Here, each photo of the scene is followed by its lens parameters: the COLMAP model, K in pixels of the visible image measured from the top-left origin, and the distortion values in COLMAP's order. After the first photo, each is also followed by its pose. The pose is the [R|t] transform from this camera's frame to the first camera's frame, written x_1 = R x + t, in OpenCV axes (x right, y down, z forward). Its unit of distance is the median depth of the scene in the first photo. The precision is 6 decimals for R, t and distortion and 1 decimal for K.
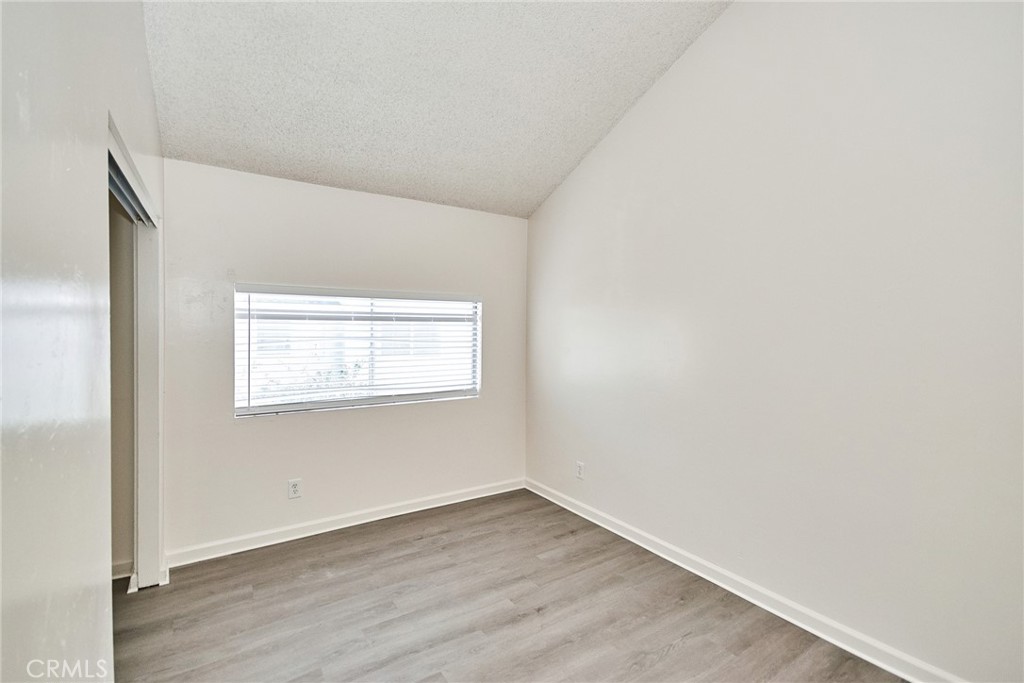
lens RADIAL K [[460.0, 0, 509.8], [0, 460.0, 336.3], [0, 0, 1]] dist [0.012920, -0.008994]
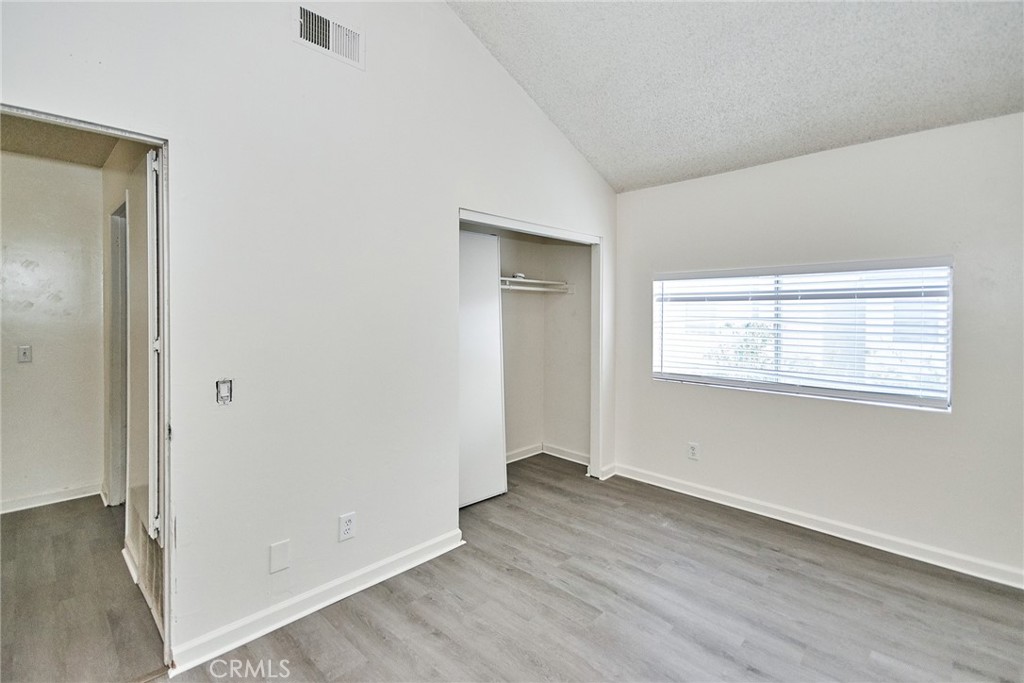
lens RADIAL K [[460.0, 0, 503.0], [0, 460.0, 311.7], [0, 0, 1]] dist [0.012920, -0.008994]
pose [[0.199947, -0.001509, -0.979806, 0.573627], [-0.009514, 0.999949, -0.003482, -0.002356], [0.979761, 0.010018, 0.199922, 0.330255]]
